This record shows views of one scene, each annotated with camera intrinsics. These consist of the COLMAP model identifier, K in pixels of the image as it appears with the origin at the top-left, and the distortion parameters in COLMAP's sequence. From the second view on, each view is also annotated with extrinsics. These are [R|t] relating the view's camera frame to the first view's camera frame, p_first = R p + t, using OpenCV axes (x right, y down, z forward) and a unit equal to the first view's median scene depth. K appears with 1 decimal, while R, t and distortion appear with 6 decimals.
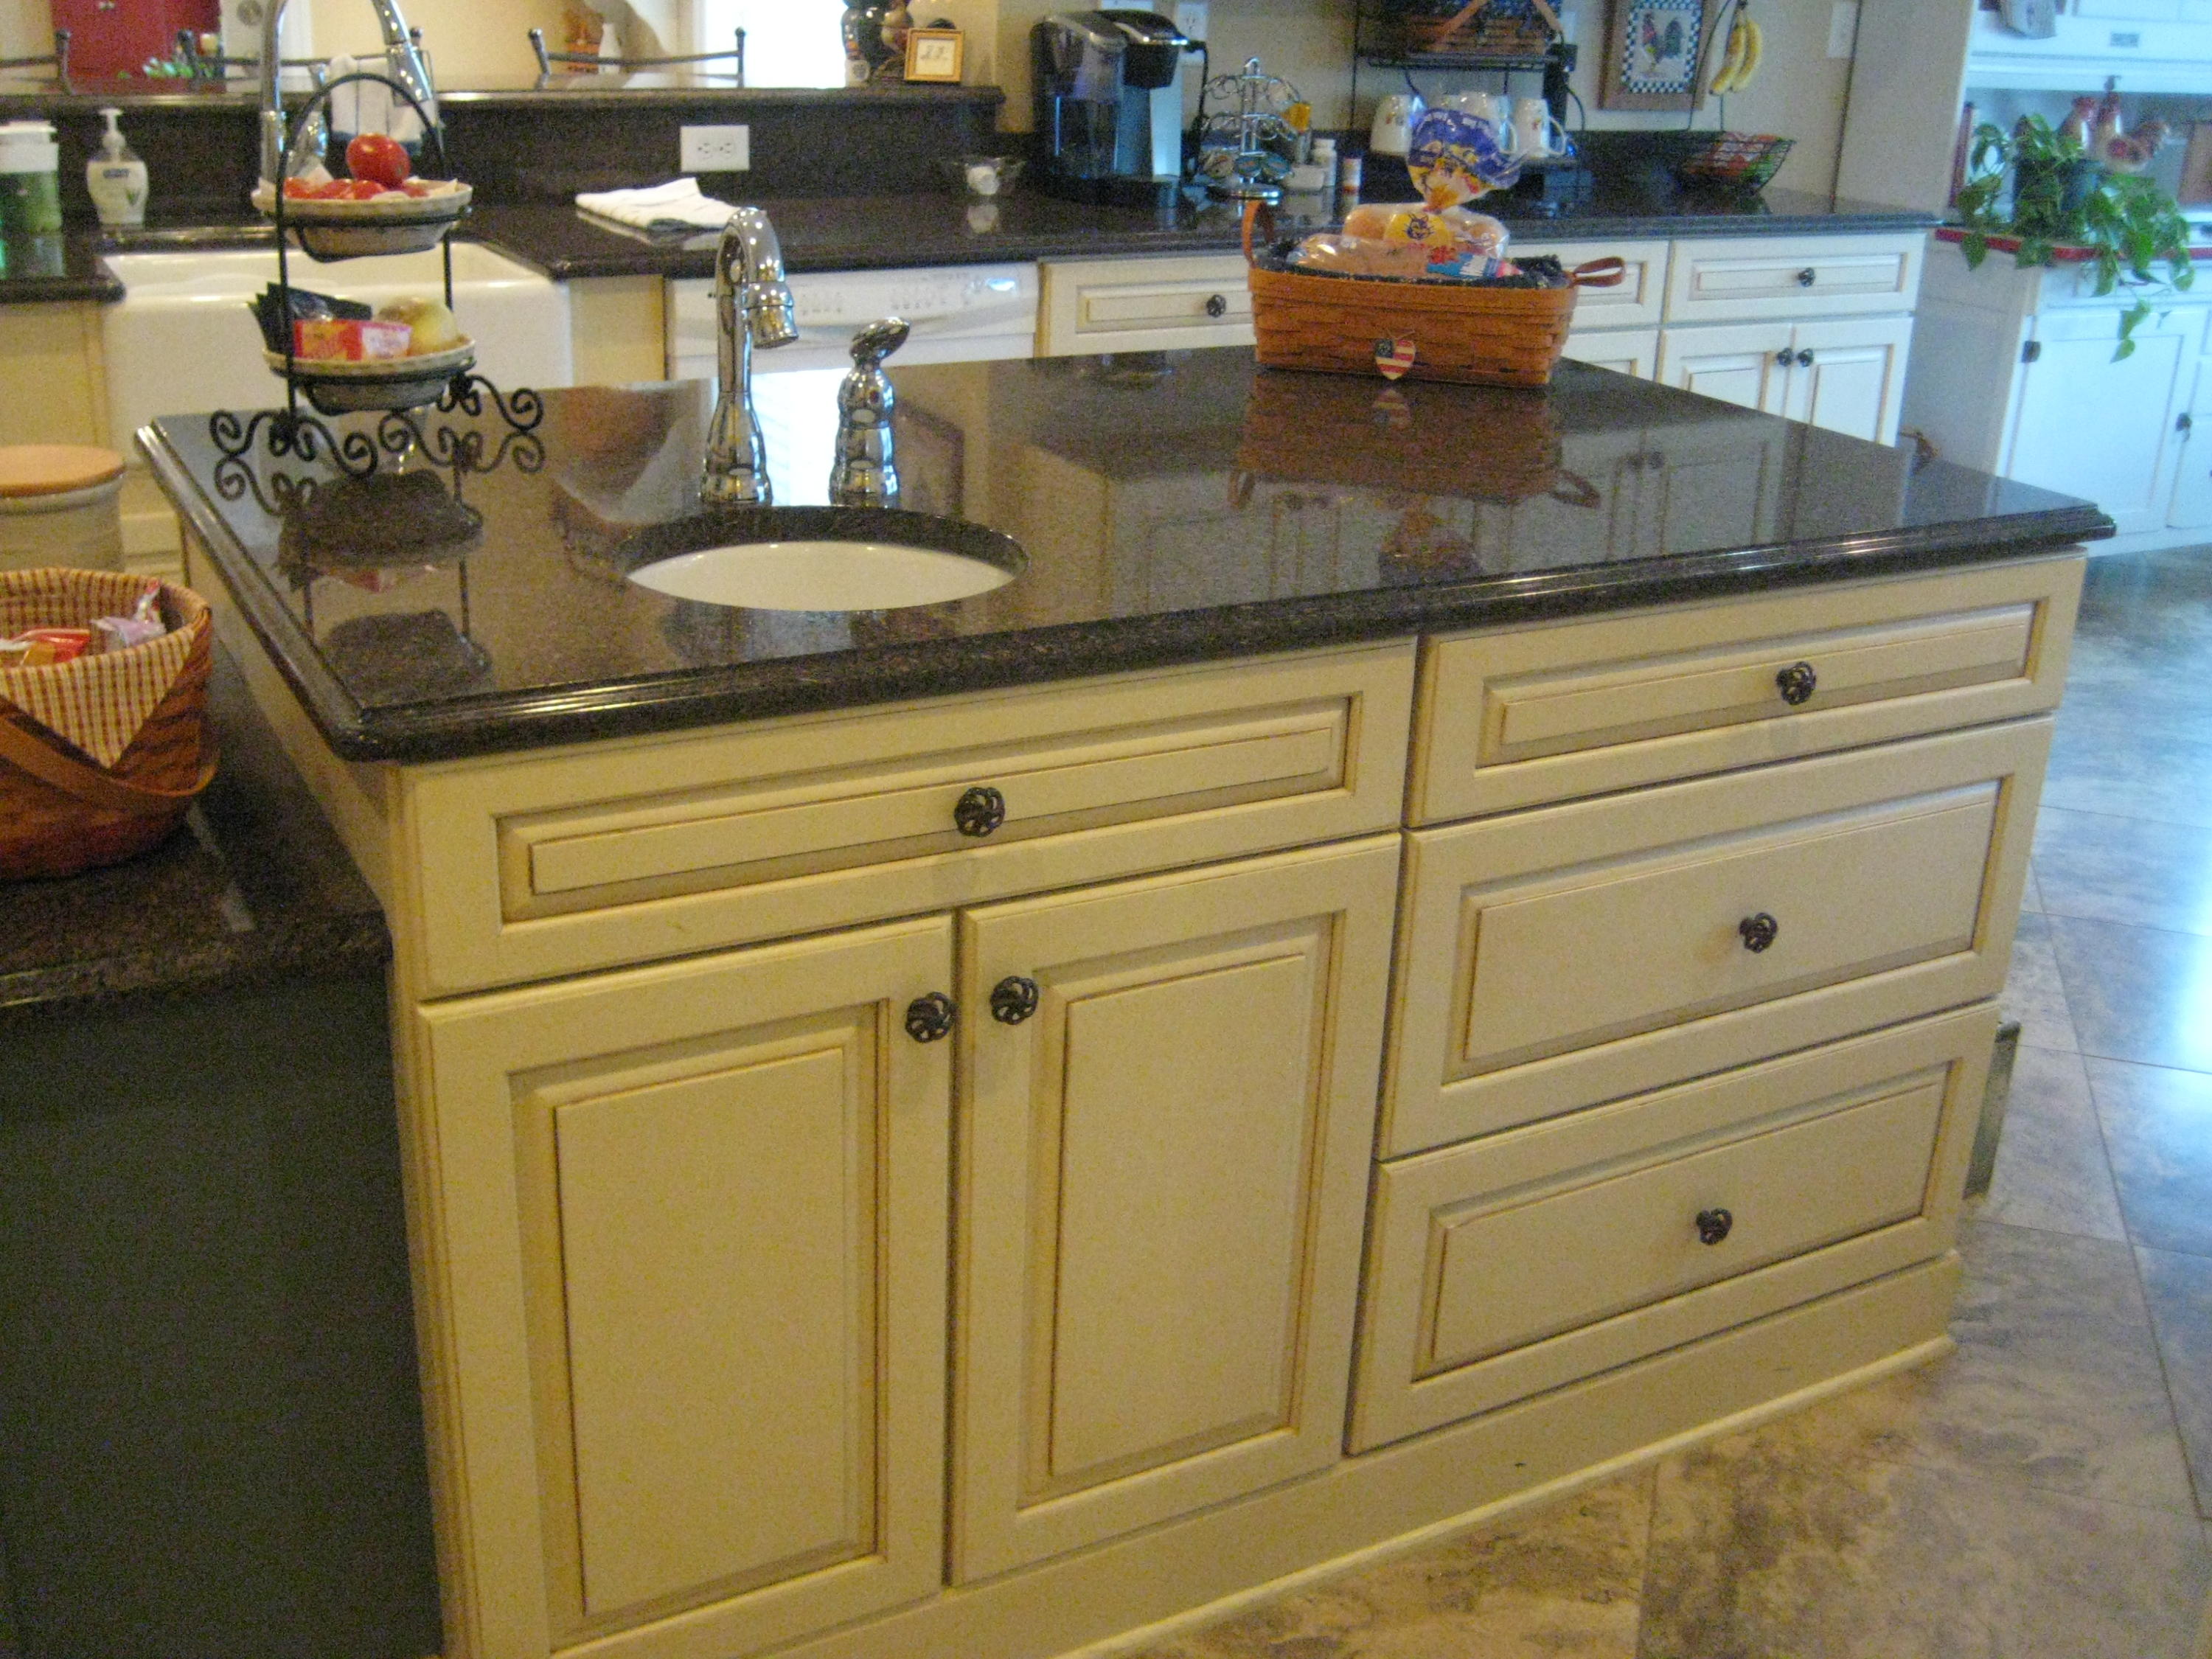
lens RADIAL K [[2297.3, 0, 1092.4], [0, 2297.3, 805.6], [0, 0, 1]] dist [-0.148957, 0.180763]
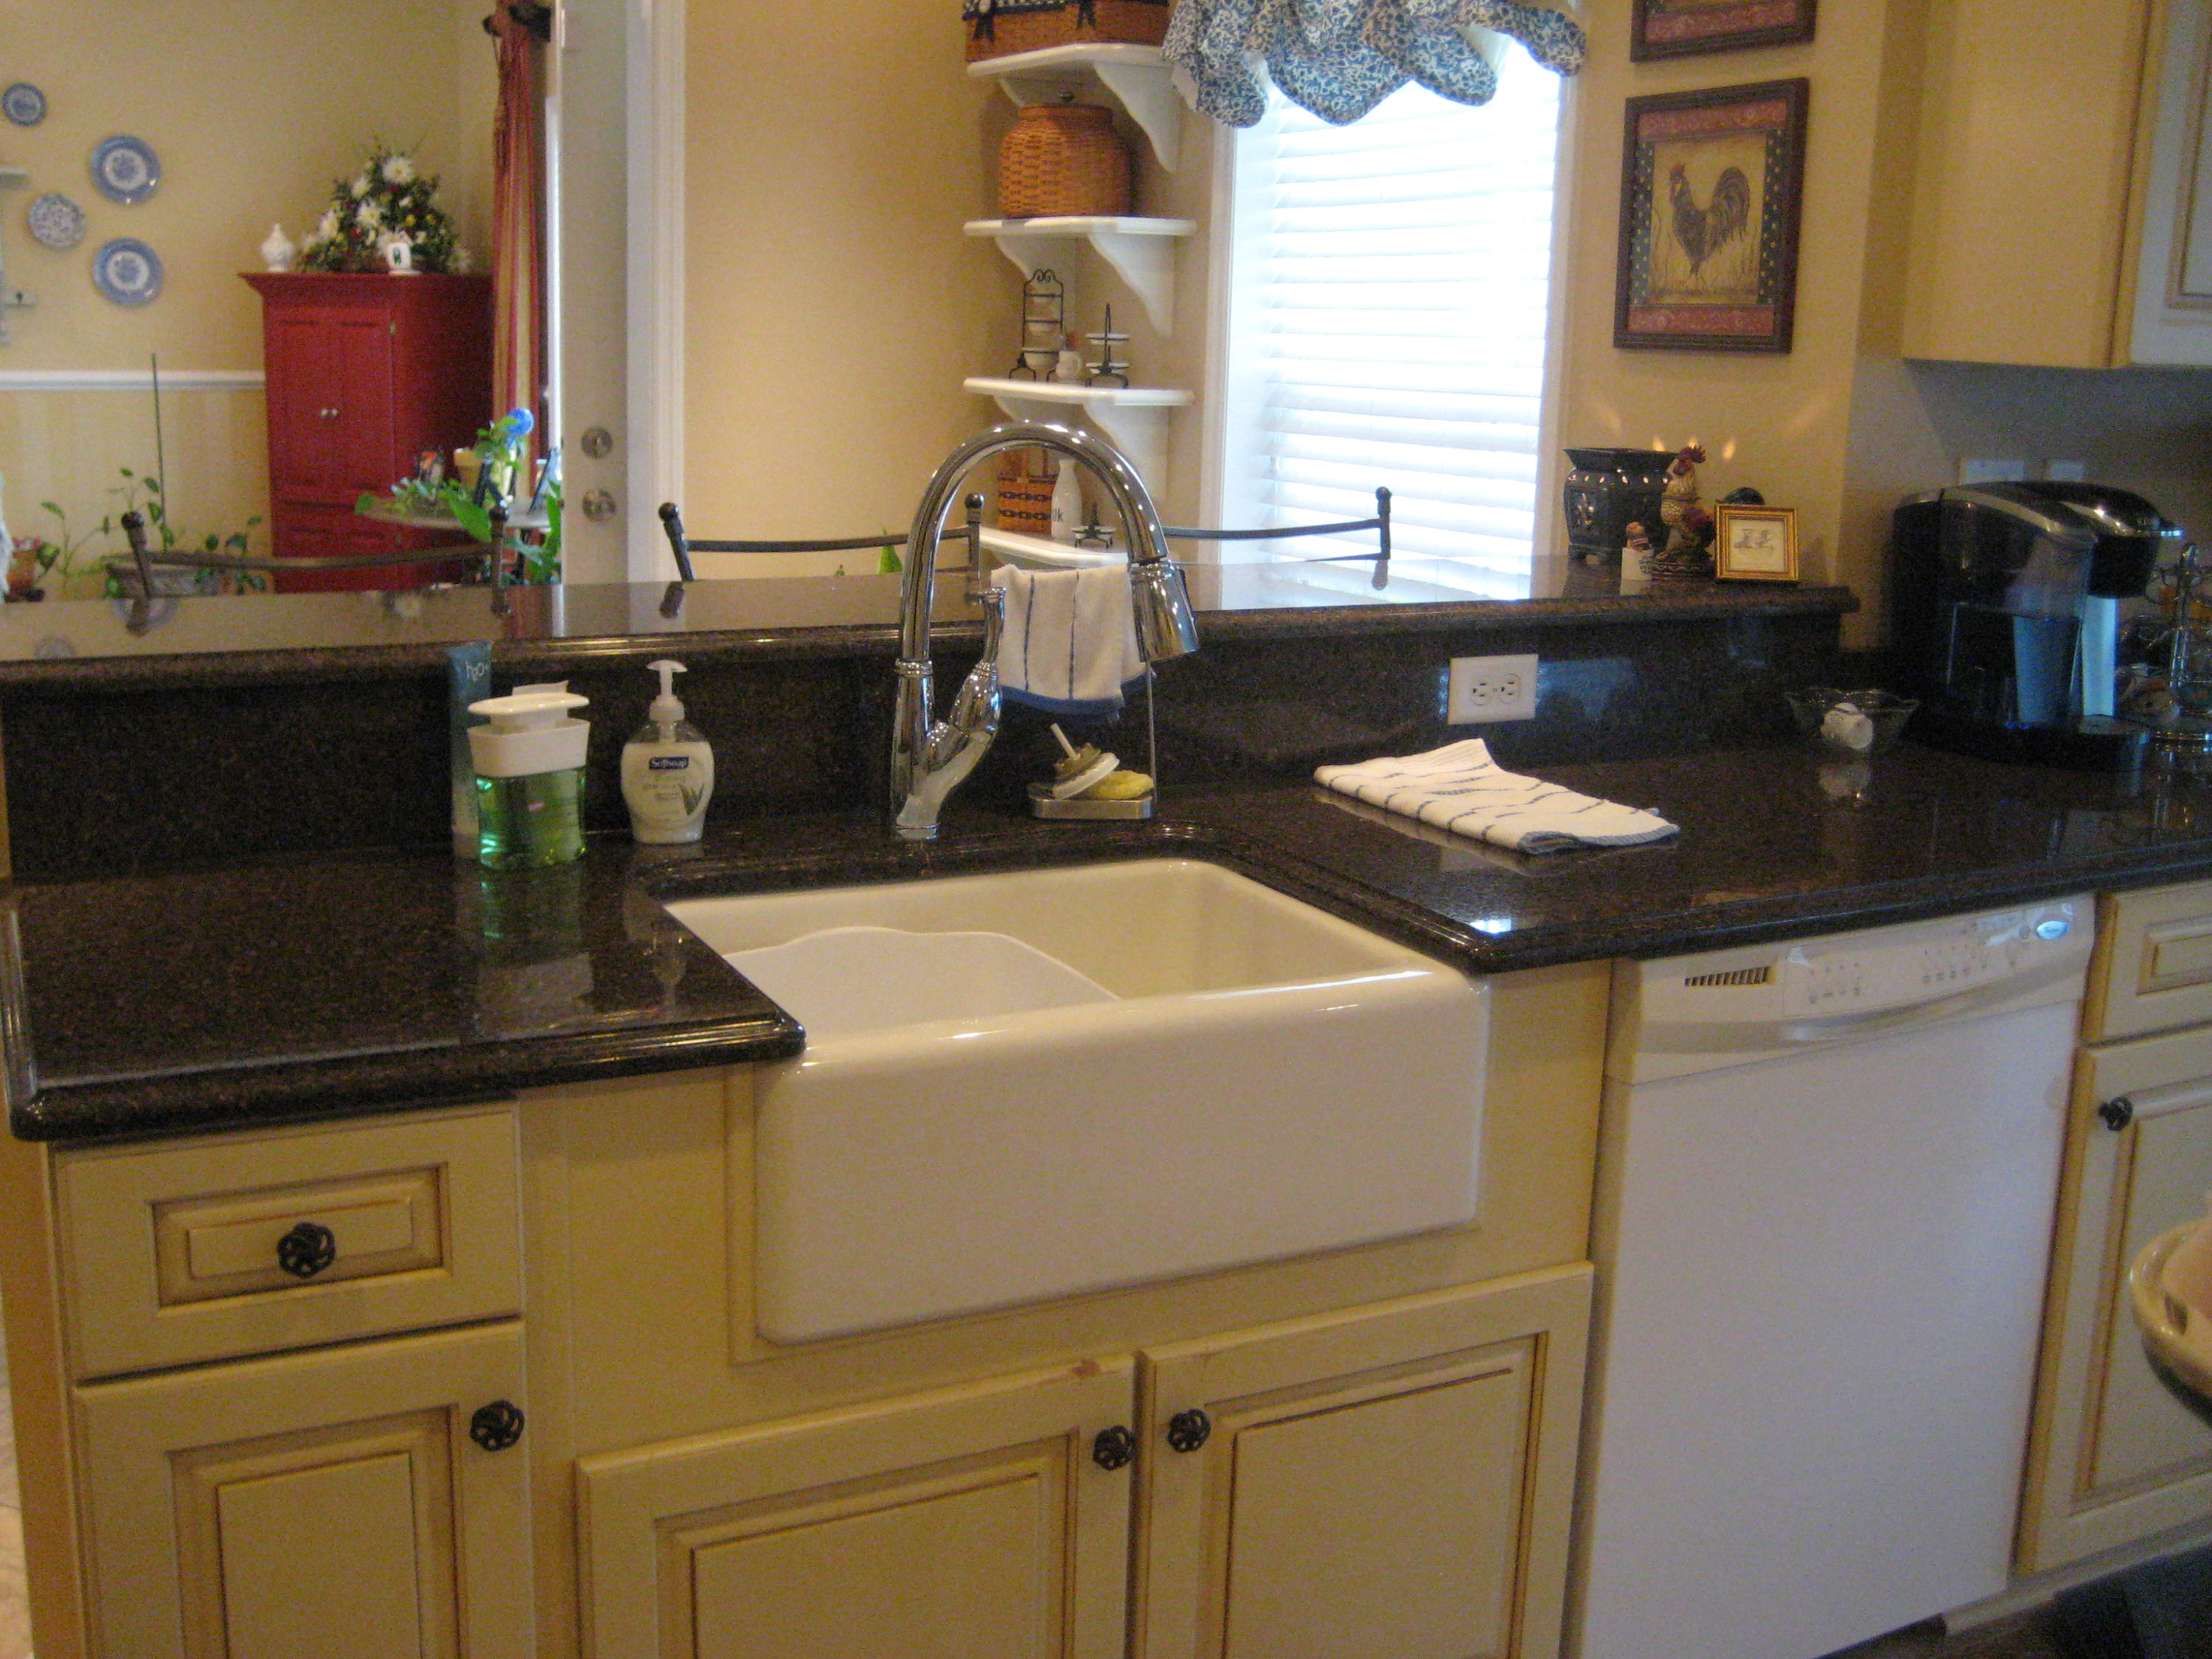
lens RADIAL K [[2297.3, 0, 1092.4], [0, 2297.3, 805.6], [0, 0, 1]] dist [-0.148957, 0.180763]
pose [[0.999039, -0.004914, -0.043565, -0.260990], [-0.002017, 0.987495, -0.157639, -0.153511], [0.043795, 0.157575, 0.986535, 0.345208]]
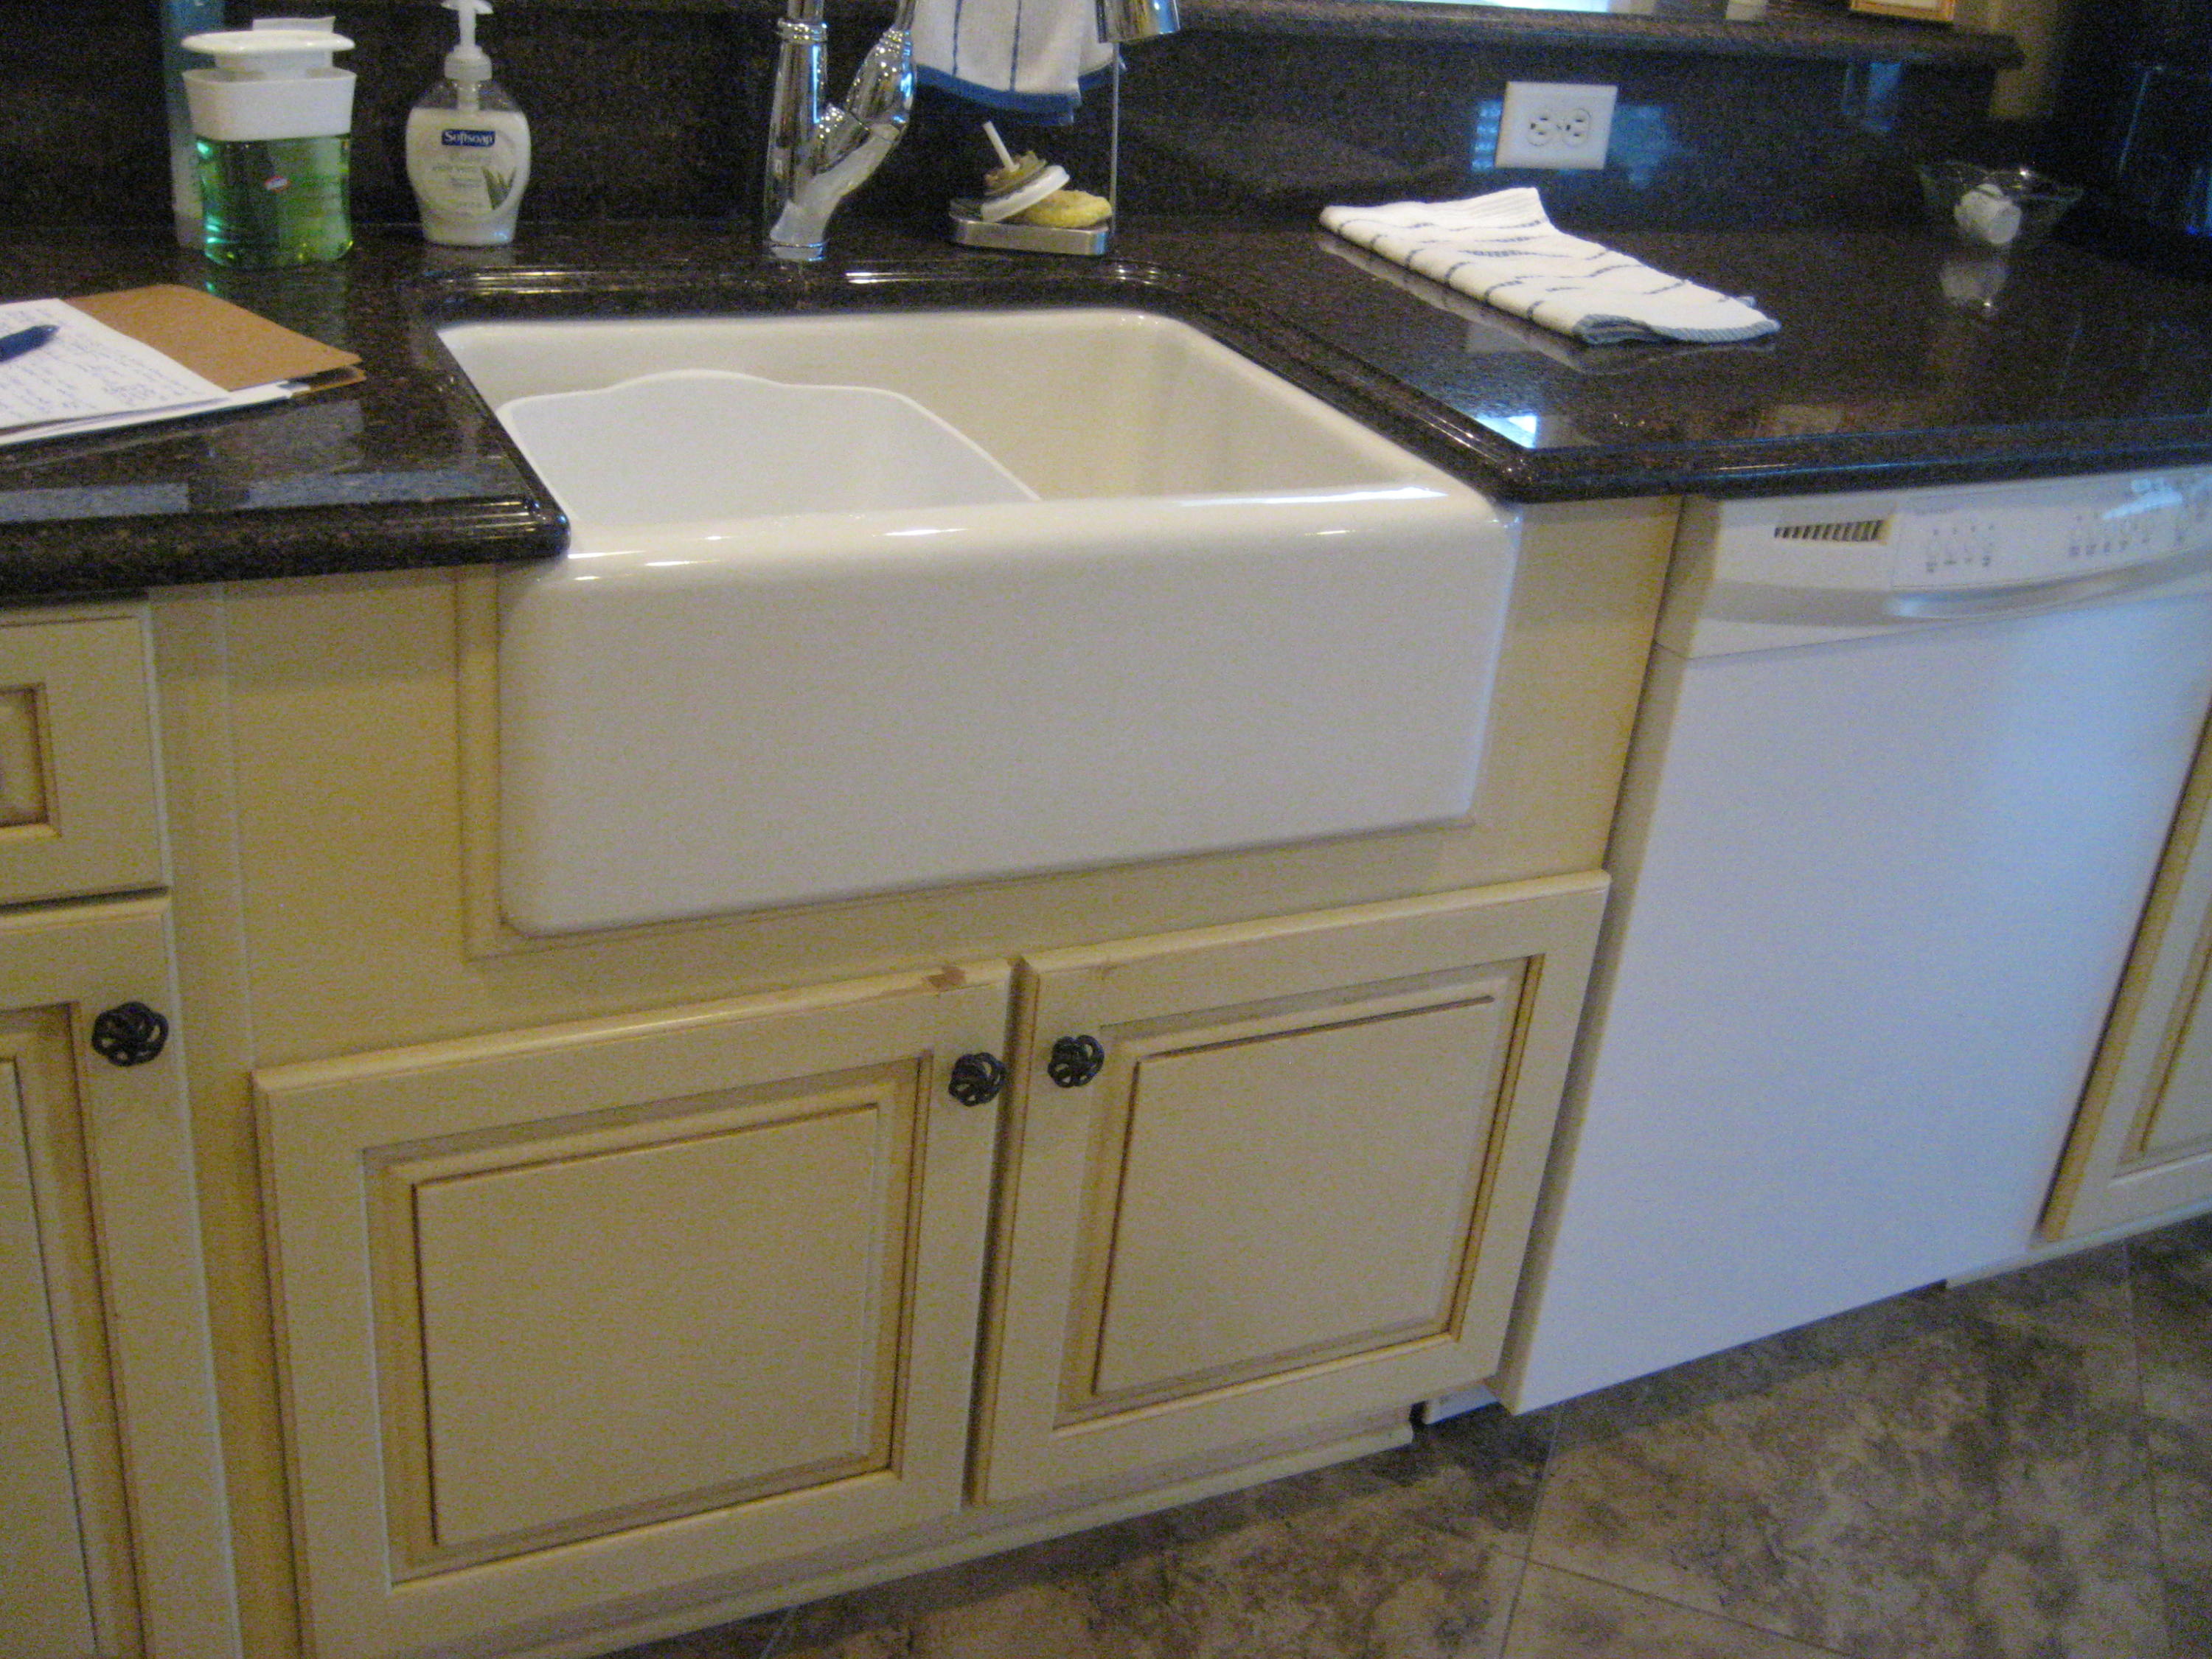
lens RADIAL K [[2297.3, 0, 1092.4], [0, 2297.3, 805.6], [0, 0, 1]] dist [-0.148957, 0.180763]
pose [[0.996346, 0.079754, -0.030562, -0.251192], [-0.076894, 0.993371, 0.085448, -0.173377], [0.037175, -0.082785, 0.995874, 0.469395]]
